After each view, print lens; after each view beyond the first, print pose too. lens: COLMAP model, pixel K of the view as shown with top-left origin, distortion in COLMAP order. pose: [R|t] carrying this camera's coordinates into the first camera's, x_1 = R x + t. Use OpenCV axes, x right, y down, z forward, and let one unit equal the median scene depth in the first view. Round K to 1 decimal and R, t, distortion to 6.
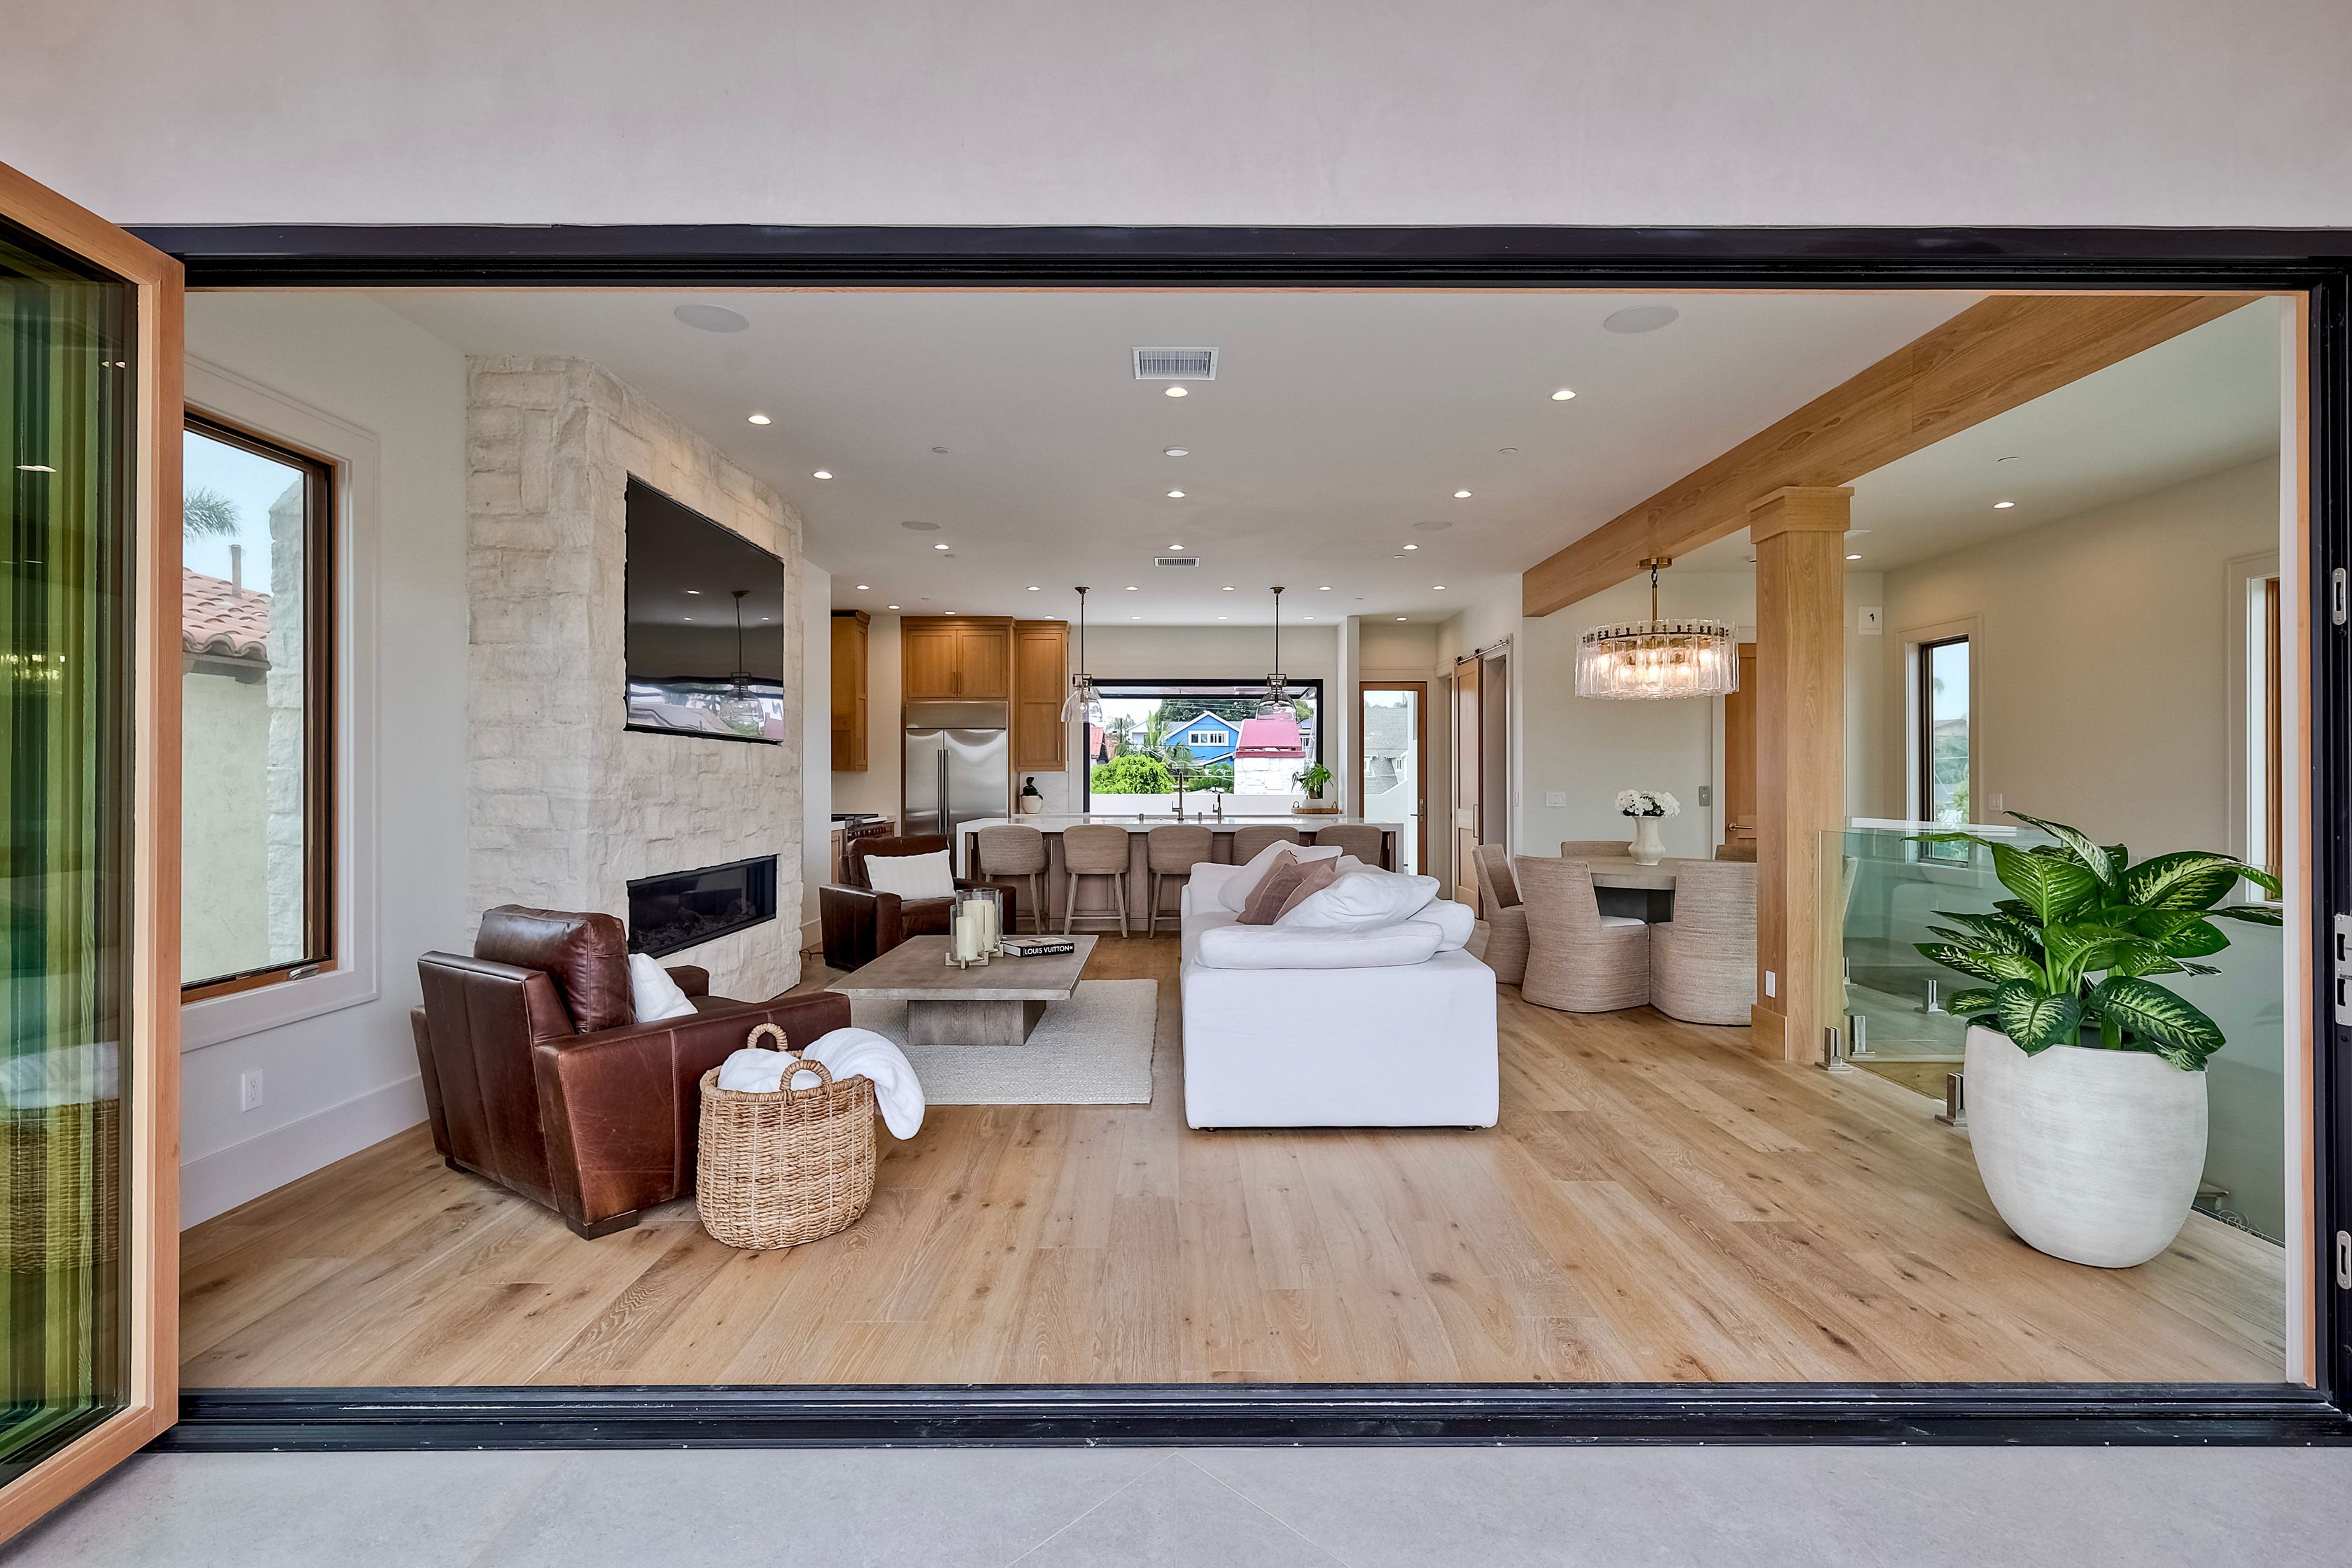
lens RADIAL K [[1114.5, 0, 1188.0], [0, 1114.5, 775.5], [0, 0, 1]] dist [0.002230, 0.000496]
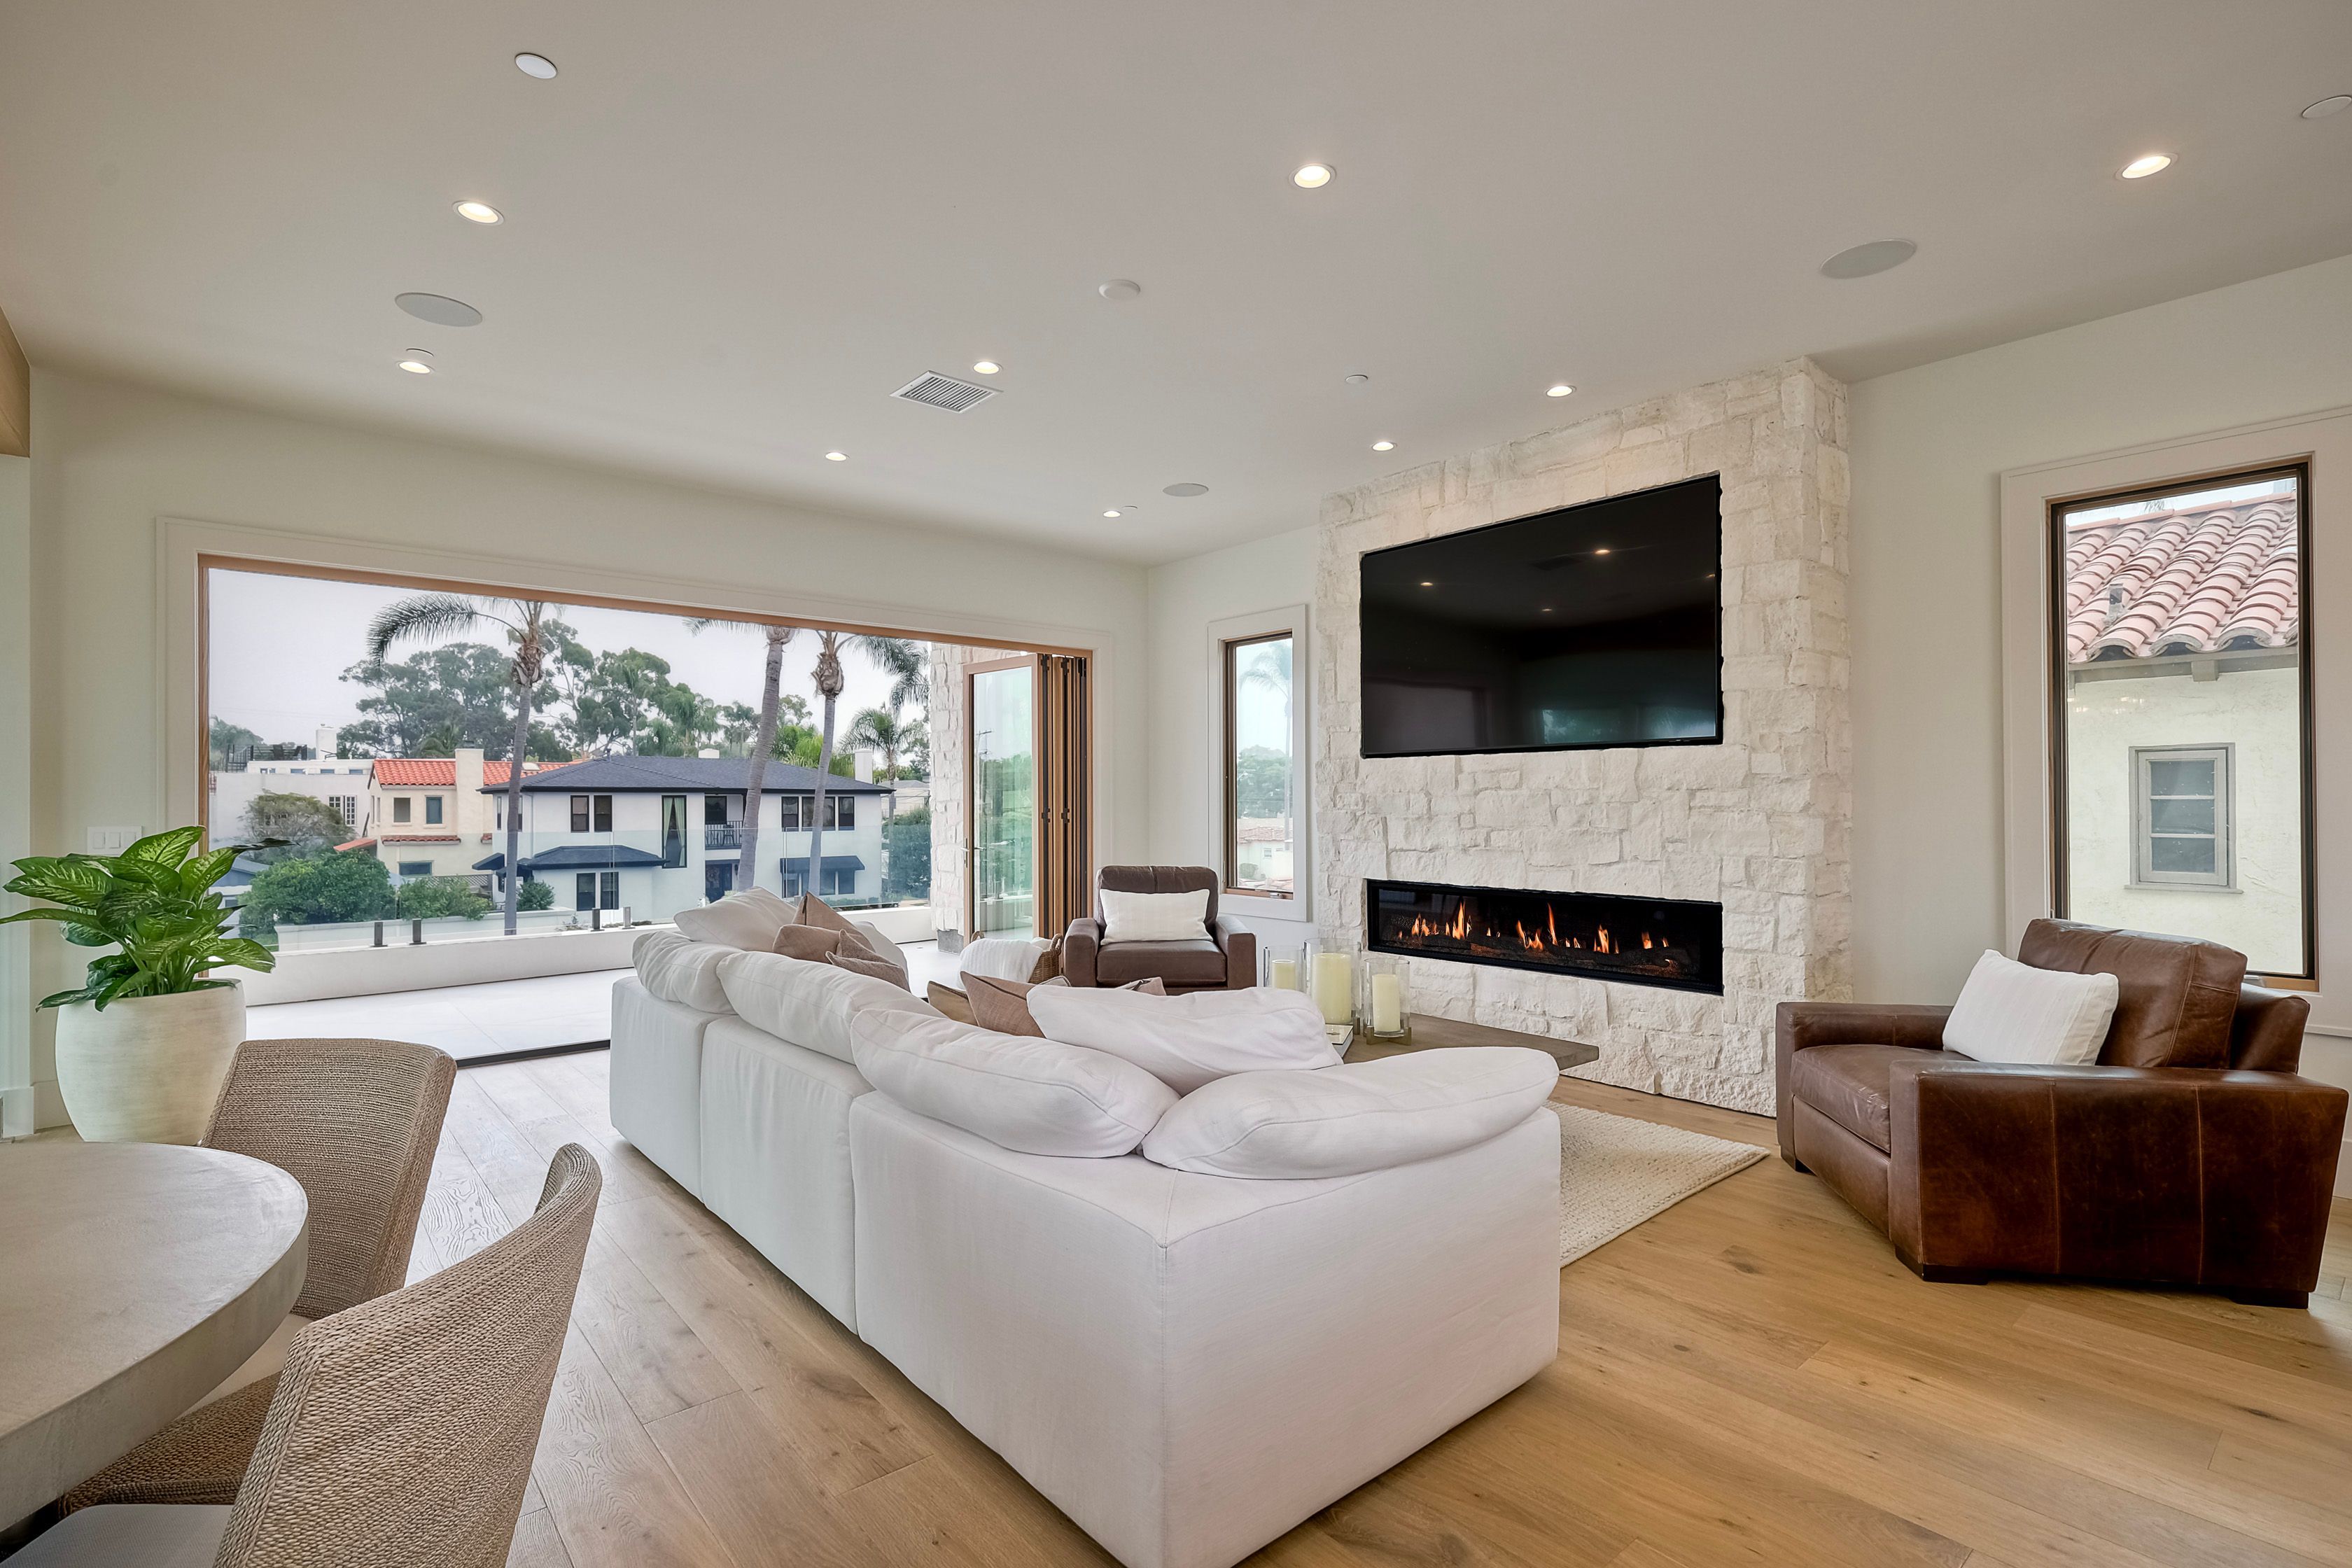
lens RADIAL K [[1096.3, 0, 1176.5], [0, 1096.3, 811.5], [0, 0, 1]] dist [0.002046, 0.000197]
pose [[-0.766066, -0.005734, -0.642736, 0.372790], [-0.003521, 0.999983, -0.004723, 0.021634], [0.642752, -0.001355, -0.766073, 1.504246]]
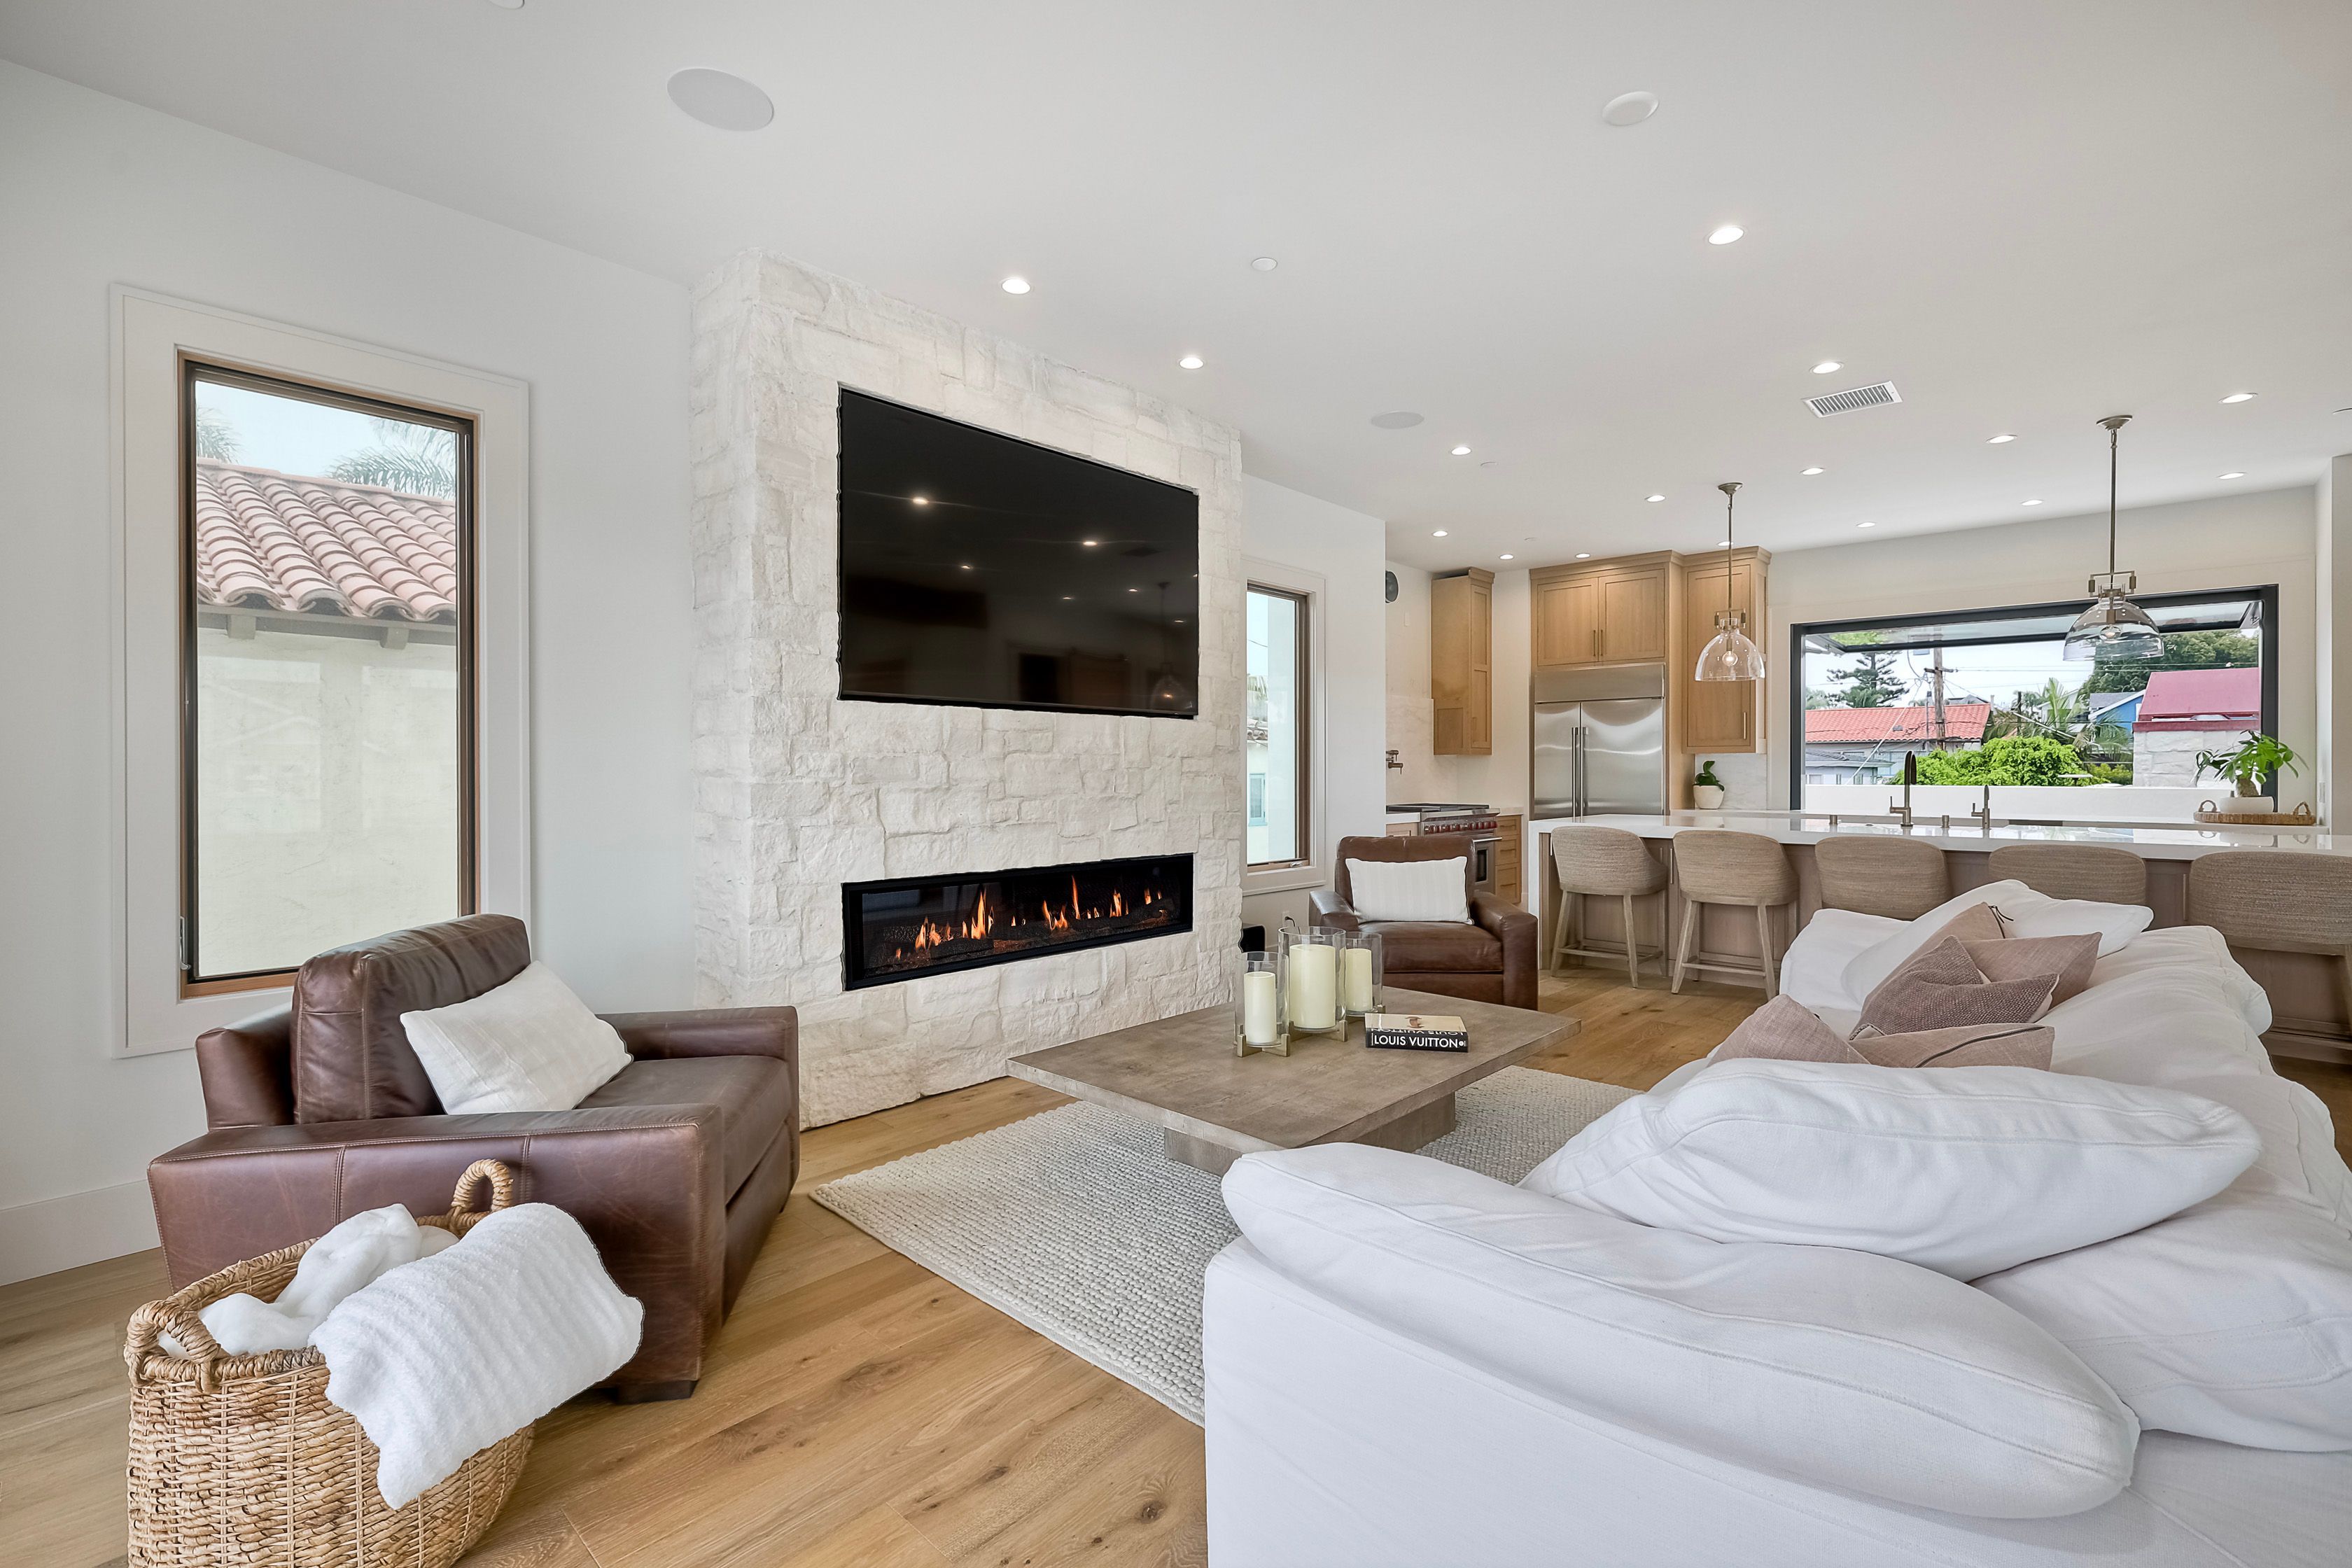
lens RADIAL K [[1032.6, 0, 1170.0], [0, 1032.6, 765.6], [0, 0, 1]] dist [0.000338, 0.000179]
pose [[0.725169, -0.001138, -0.688570, 0.162541], [0.002265, 0.999997, 0.000733, 0.006982], [0.688567, -0.002091, 0.725170, 0.510813]]
